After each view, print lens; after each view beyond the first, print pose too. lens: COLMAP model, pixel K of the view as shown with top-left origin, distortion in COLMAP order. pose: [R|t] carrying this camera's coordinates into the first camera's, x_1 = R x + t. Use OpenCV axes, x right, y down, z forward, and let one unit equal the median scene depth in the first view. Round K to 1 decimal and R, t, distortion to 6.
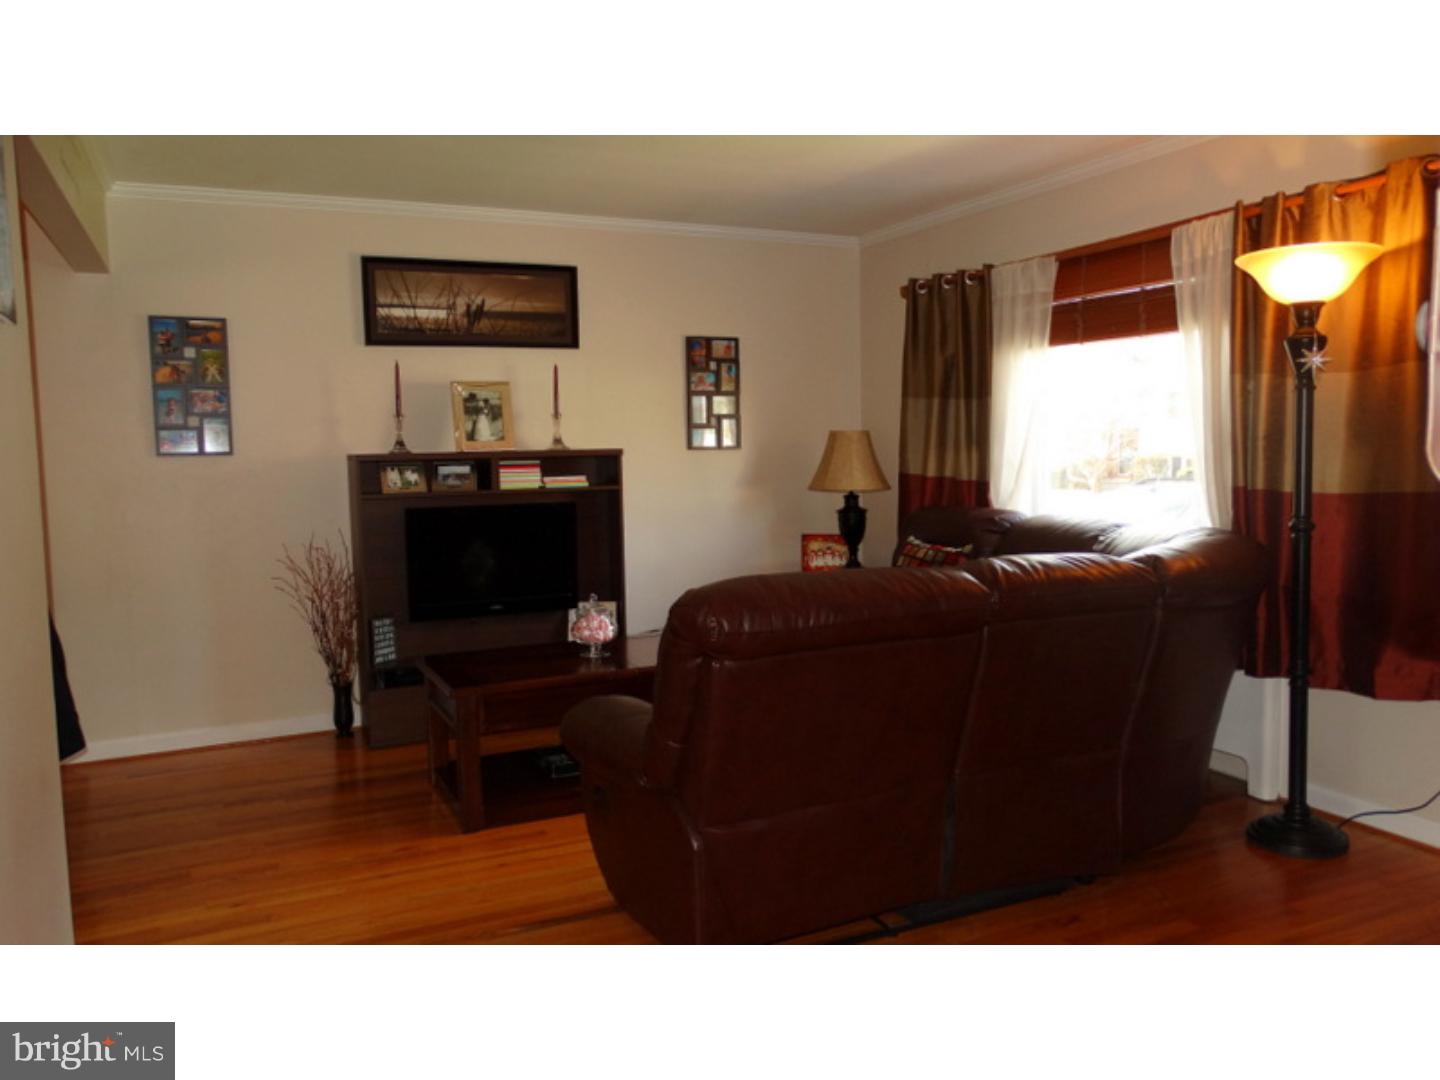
lens RADIAL K [[1021.3, 0, 717.9], [0, 1021.3, 529.6], [0, 0, 1]] dist [-0.003209, -0.002070]
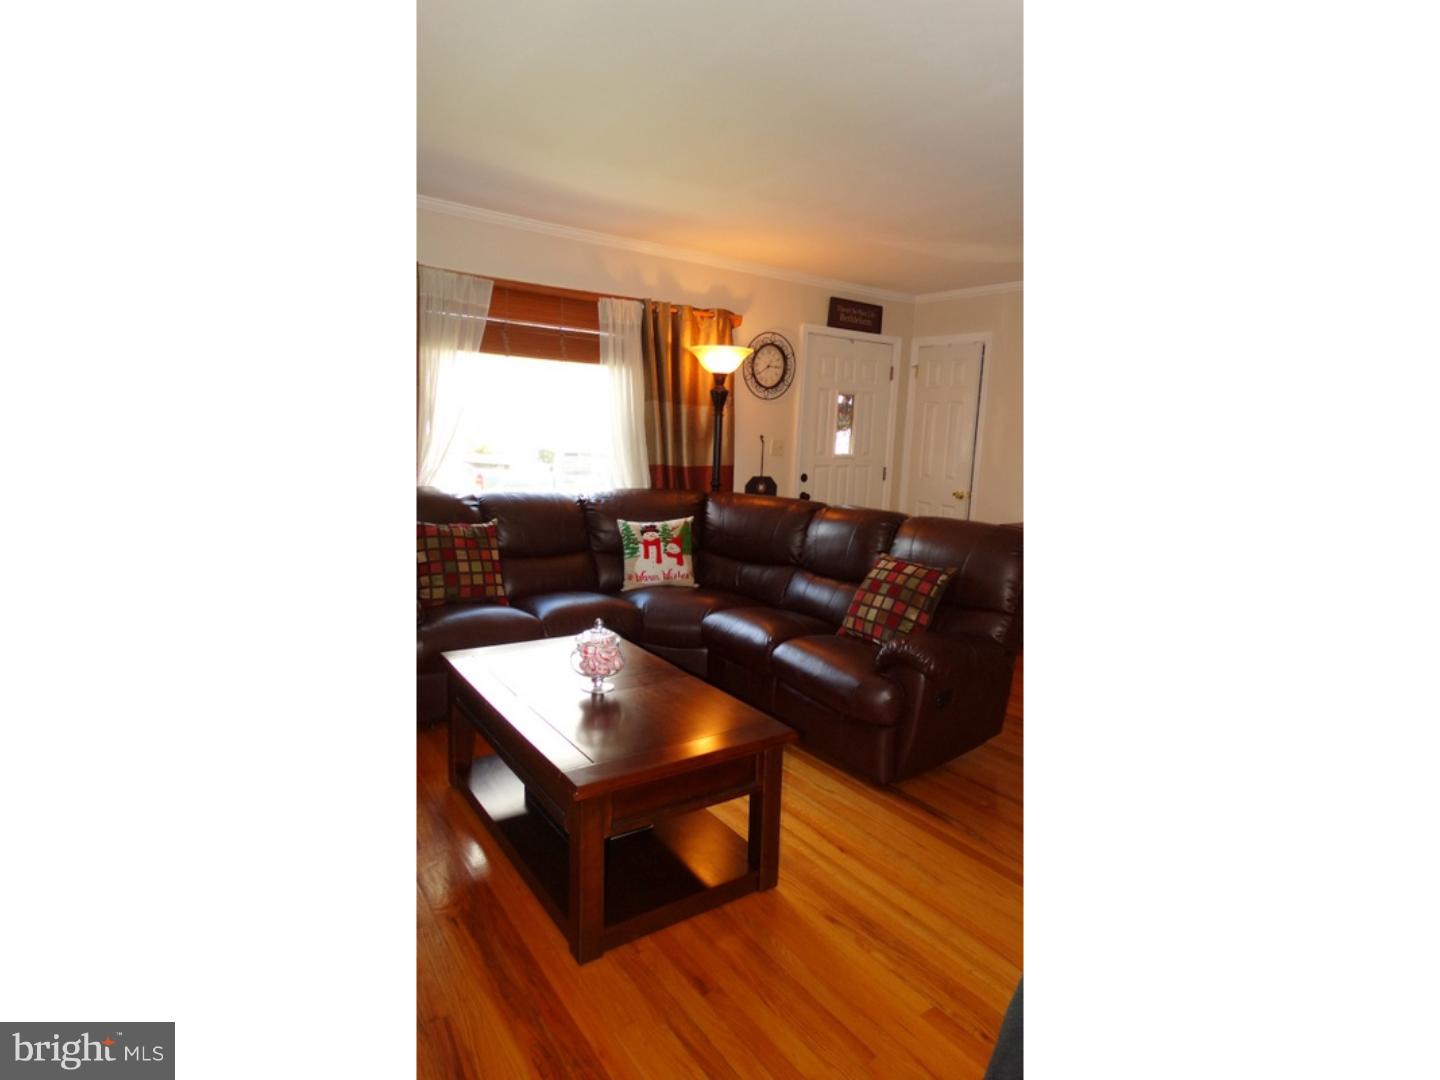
lens RADIAL K [[746.7, 0, 720.1], [0, 746.7, 547.3], [0, 0, 1]] dist [-0.002184, -0.000110]
pose [[-0.170333, -0.130614, 0.976692, -0.742469], [0.049287, 0.988806, 0.140830, -0.069113], [-0.984153, 0.072126, -0.161988, 1.022916]]
